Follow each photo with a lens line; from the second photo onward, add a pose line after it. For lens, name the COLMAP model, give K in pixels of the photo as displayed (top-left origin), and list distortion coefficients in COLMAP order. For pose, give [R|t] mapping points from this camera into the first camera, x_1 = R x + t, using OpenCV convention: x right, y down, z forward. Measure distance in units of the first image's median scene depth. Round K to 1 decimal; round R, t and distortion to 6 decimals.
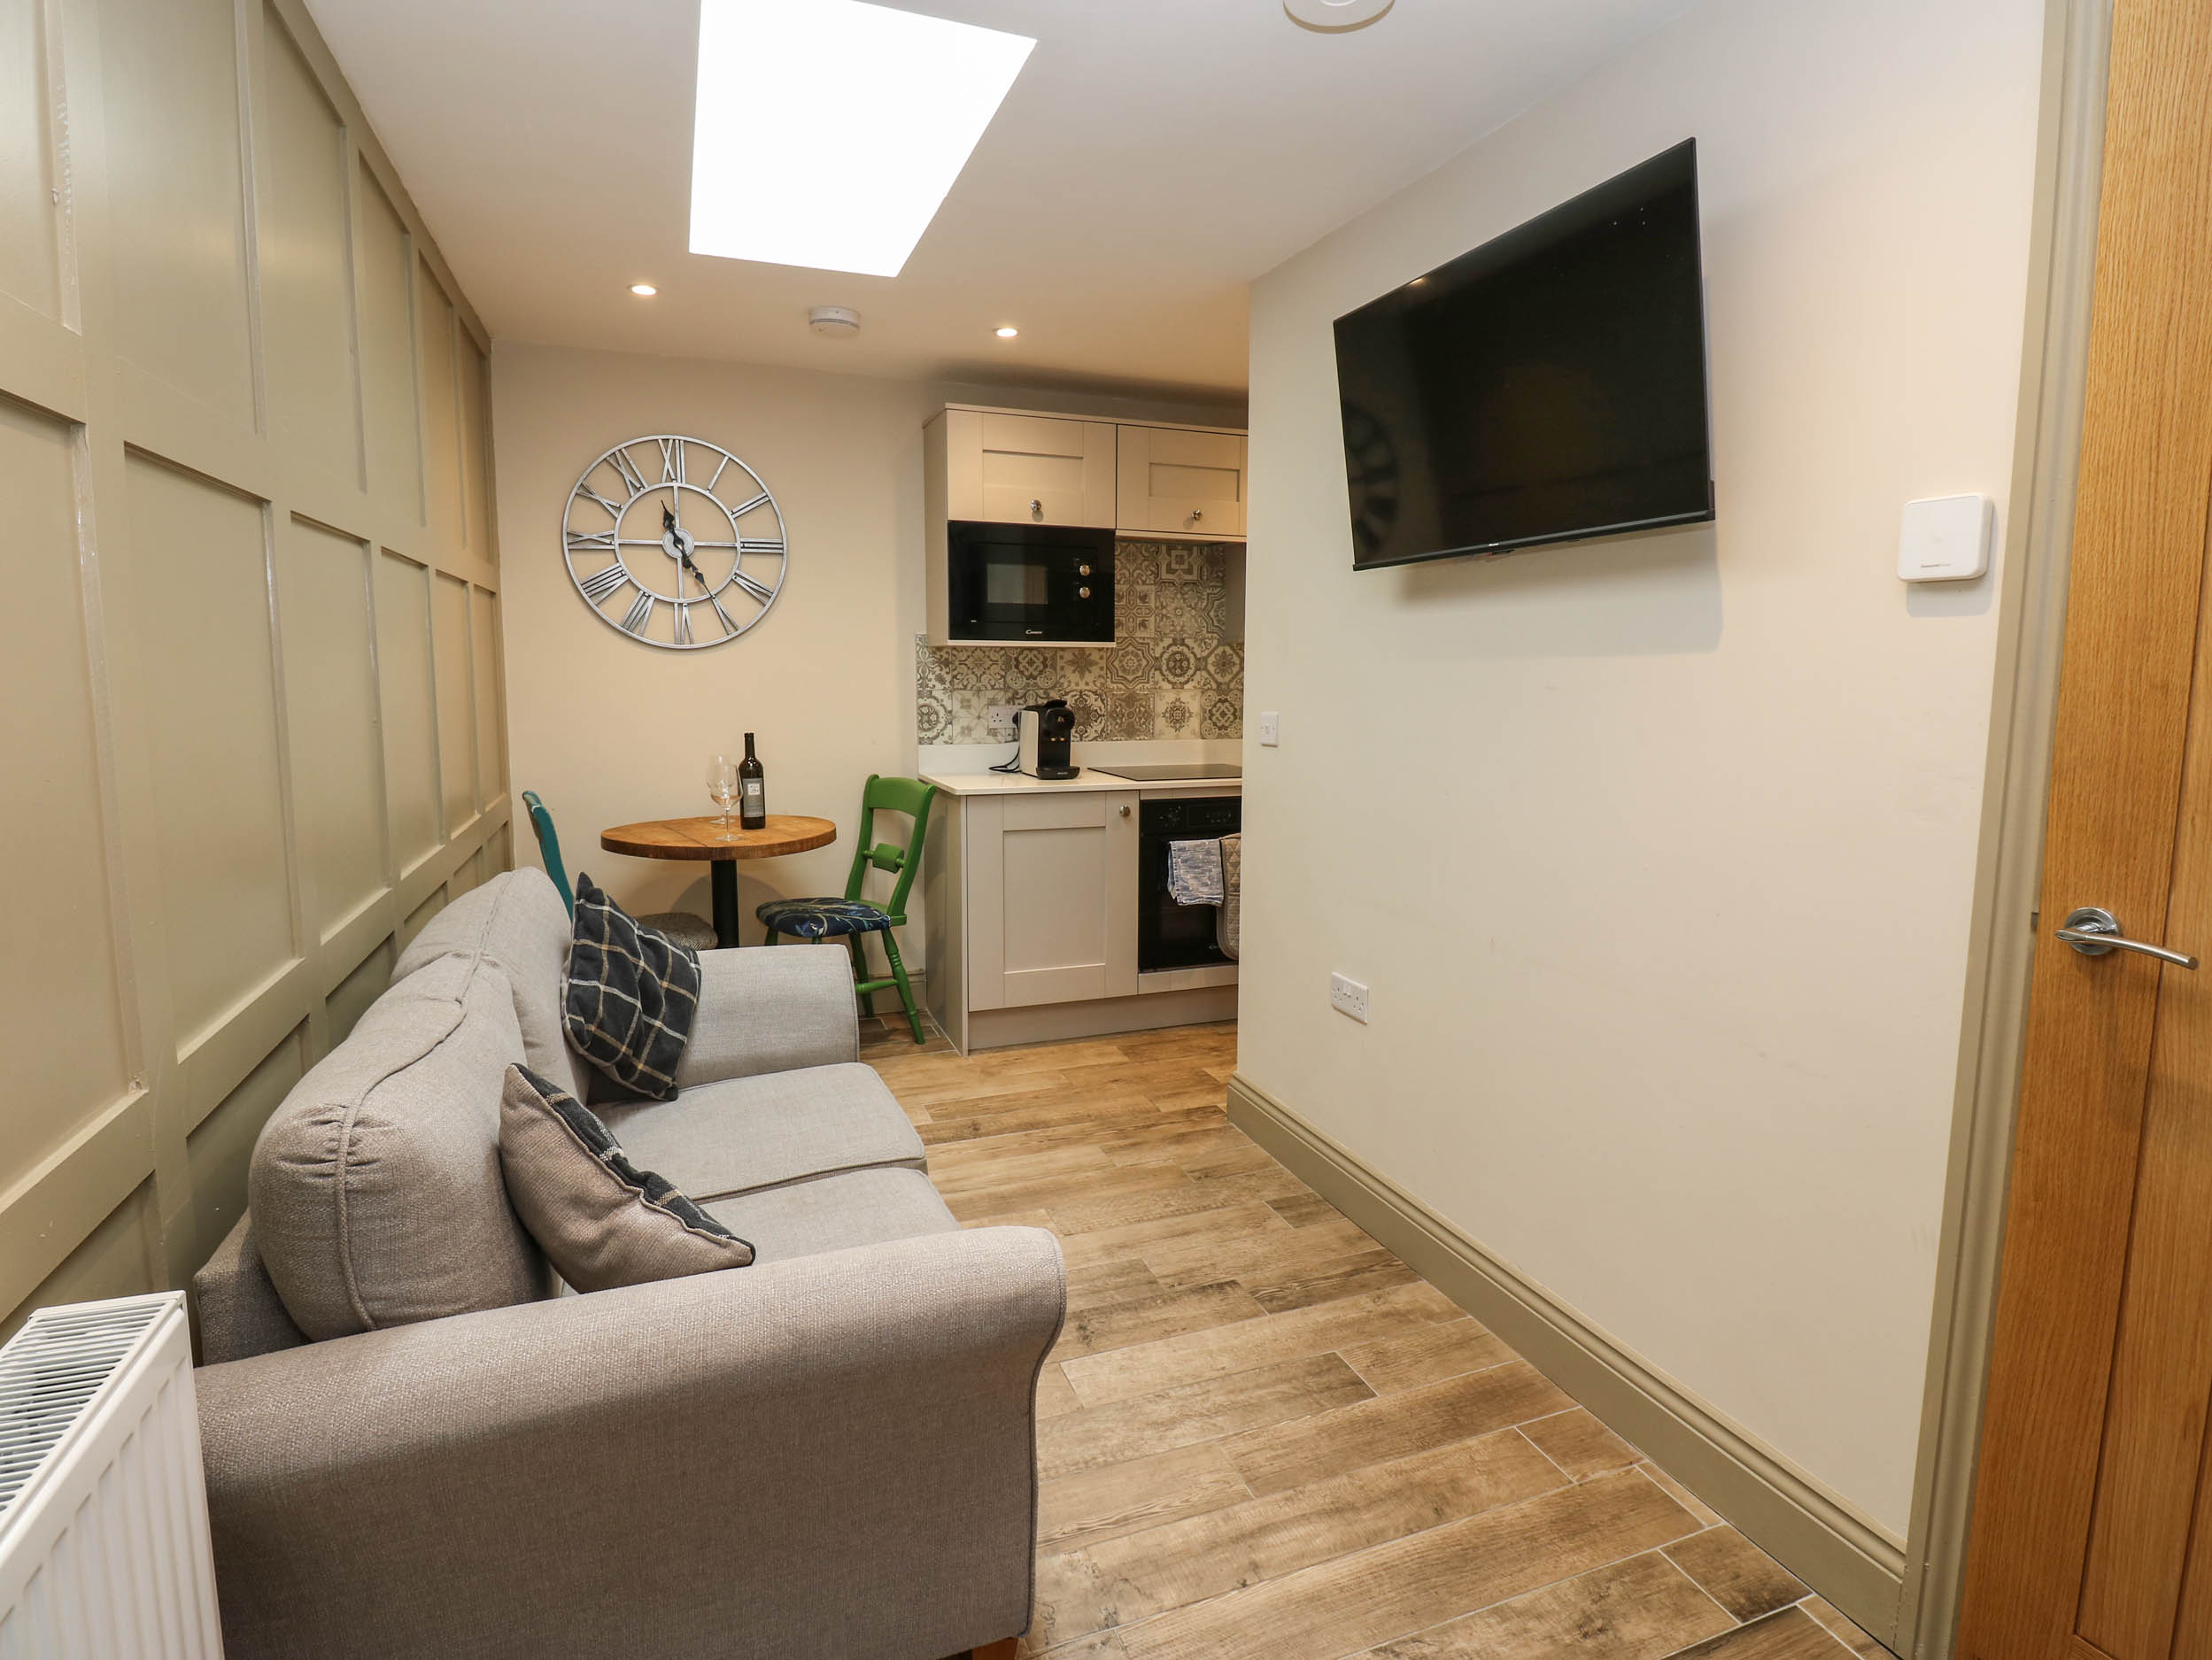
lens RADIAL K [[1155.2, 0, 1120.1], [0, 1155.2, 800.0], [0, 0, 1]] dist [-0.003088, -0.011841]
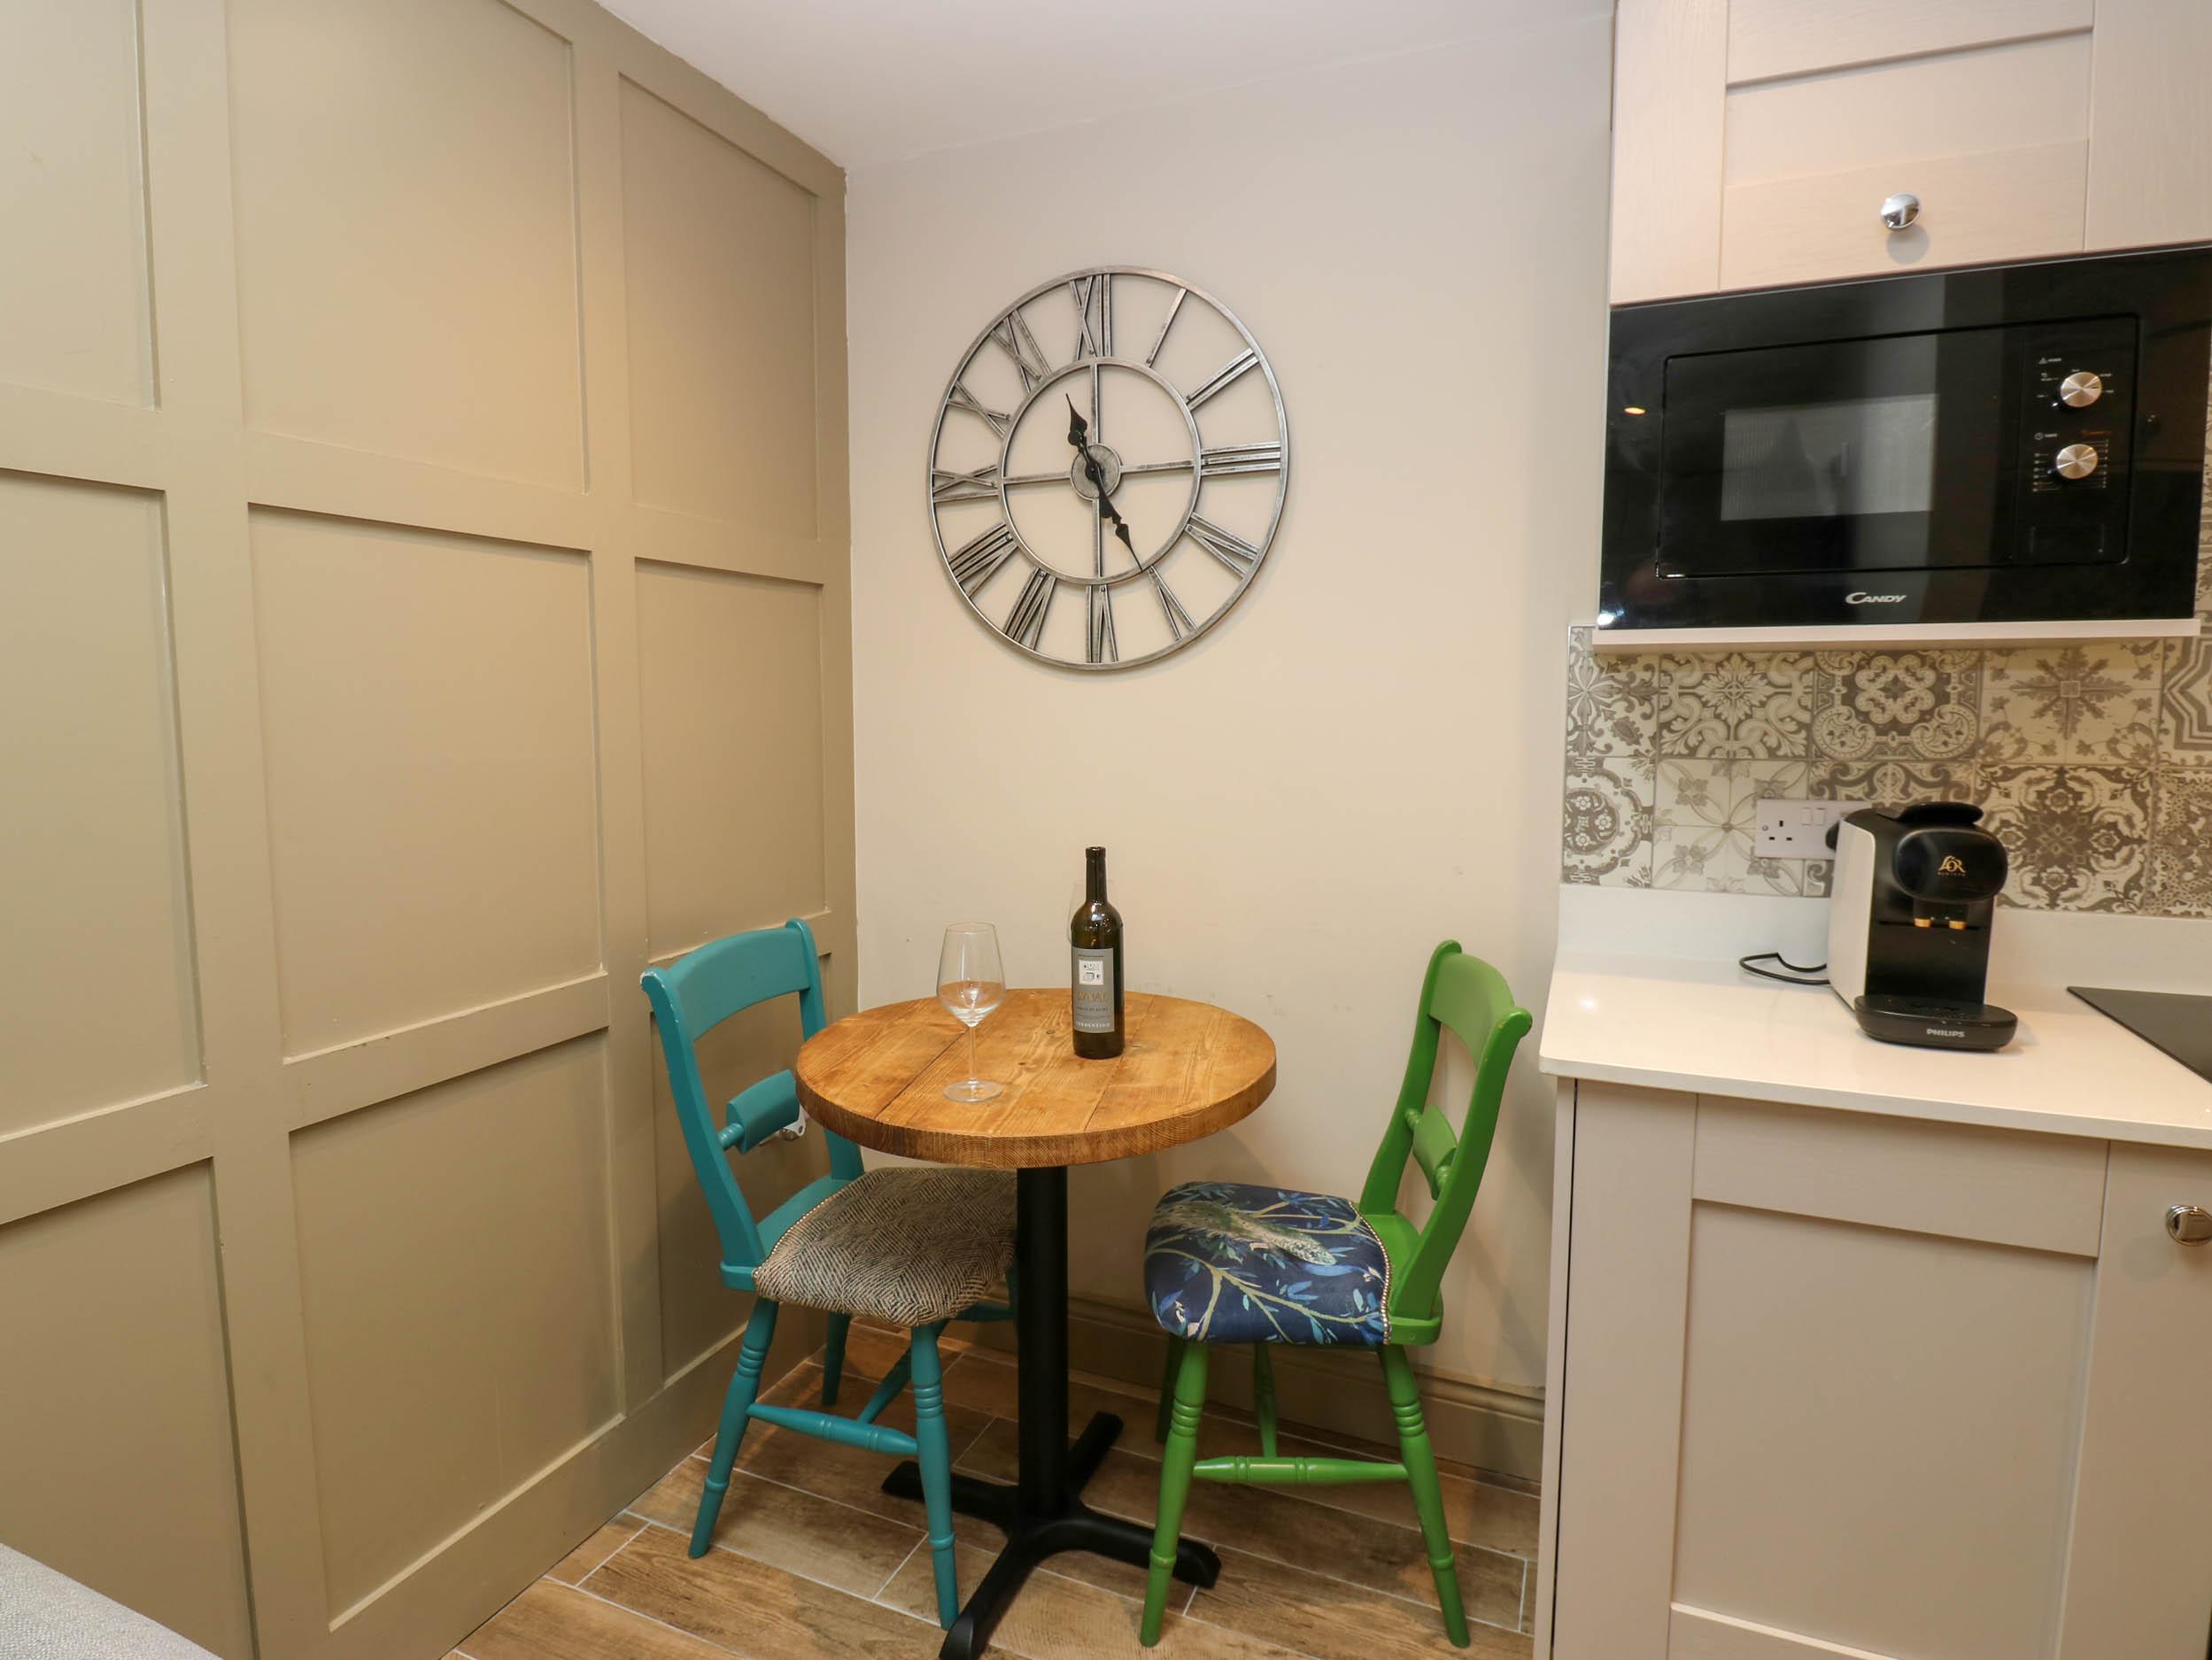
lens RADIAL K [[1155.2, 0, 1122.5], [0, 1155.2, 803.3], [0, 0, 1]] dist [-0.003088, -0.011841]
pose [[0.722608, 0.057481, -0.688864, 0.000908], [-0.074377, 0.997217, 0.005191, -0.074519], [0.687245, 0.047484, 0.724872, 0.638252]]
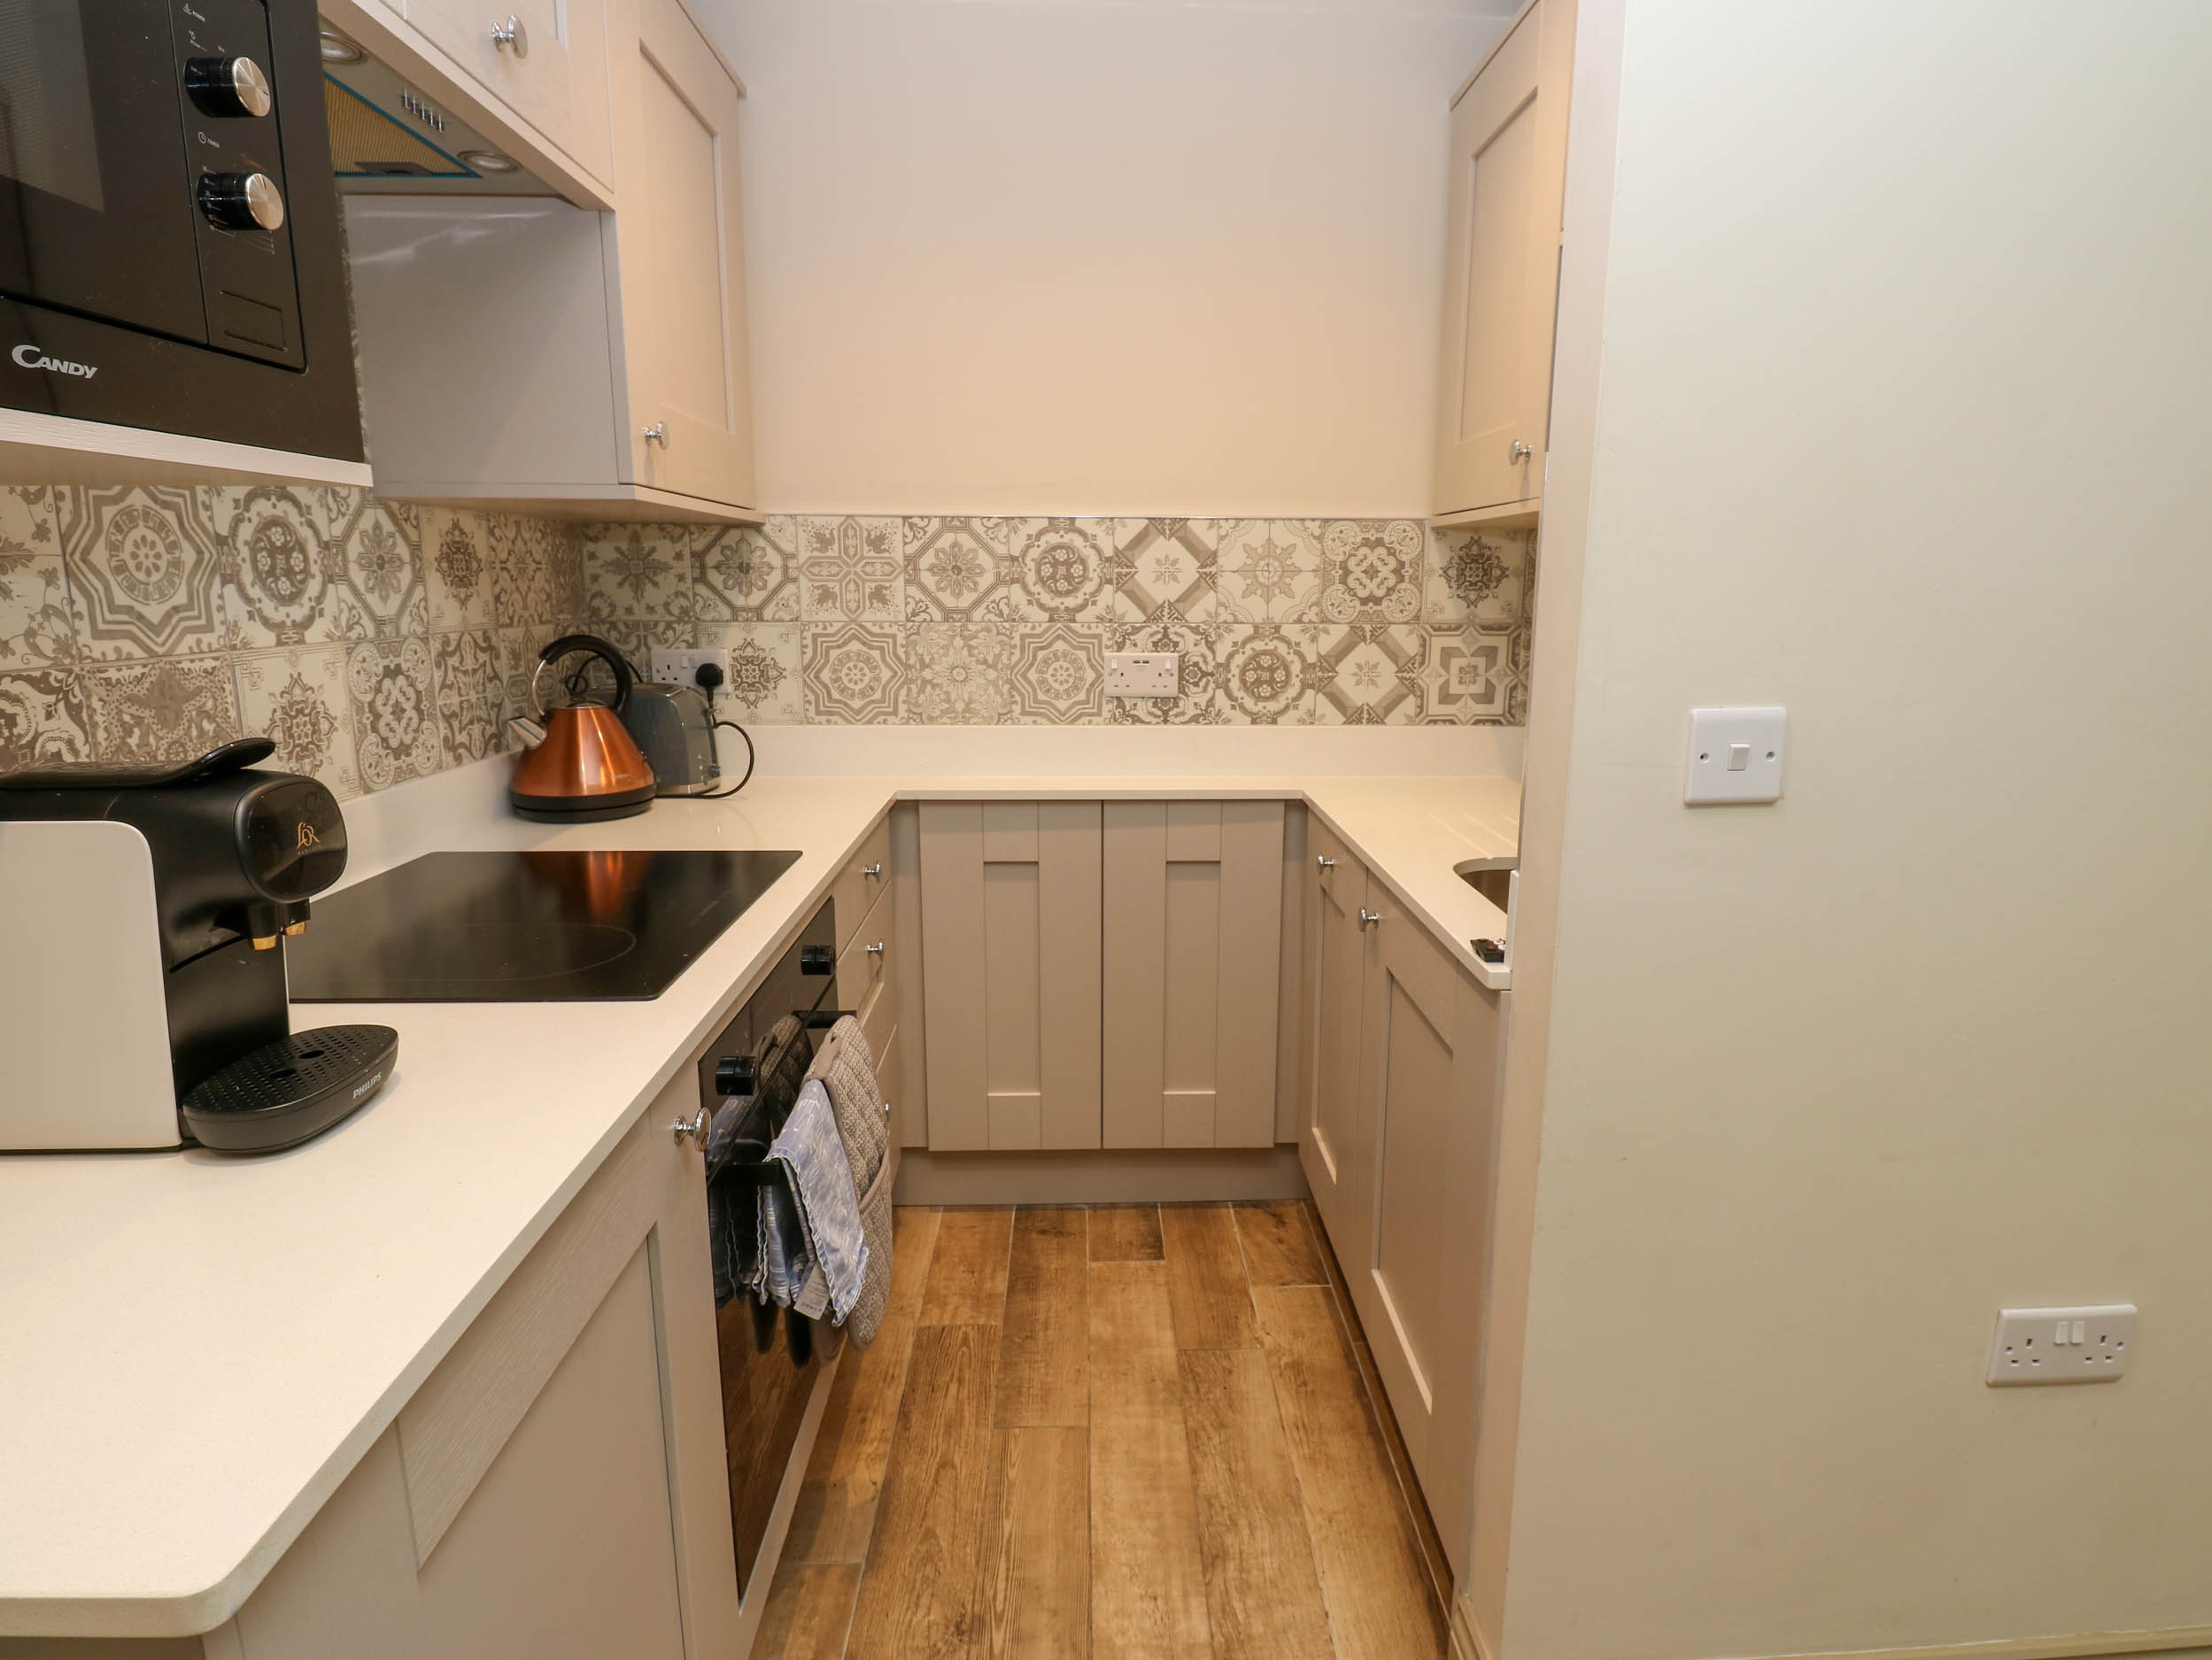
lens RADIAL K [[1155.2, 0, 1129.8], [0, 1155.2, 802.8], [0, 0, 1]] dist [-0.003088, -0.011841]
pose [[0.323618, -0.181733, 0.928571, -0.198055], [0.103973, 0.982269, 0.156006, -0.095700], [-0.940458, 0.046060, 0.336775, 0.834811]]
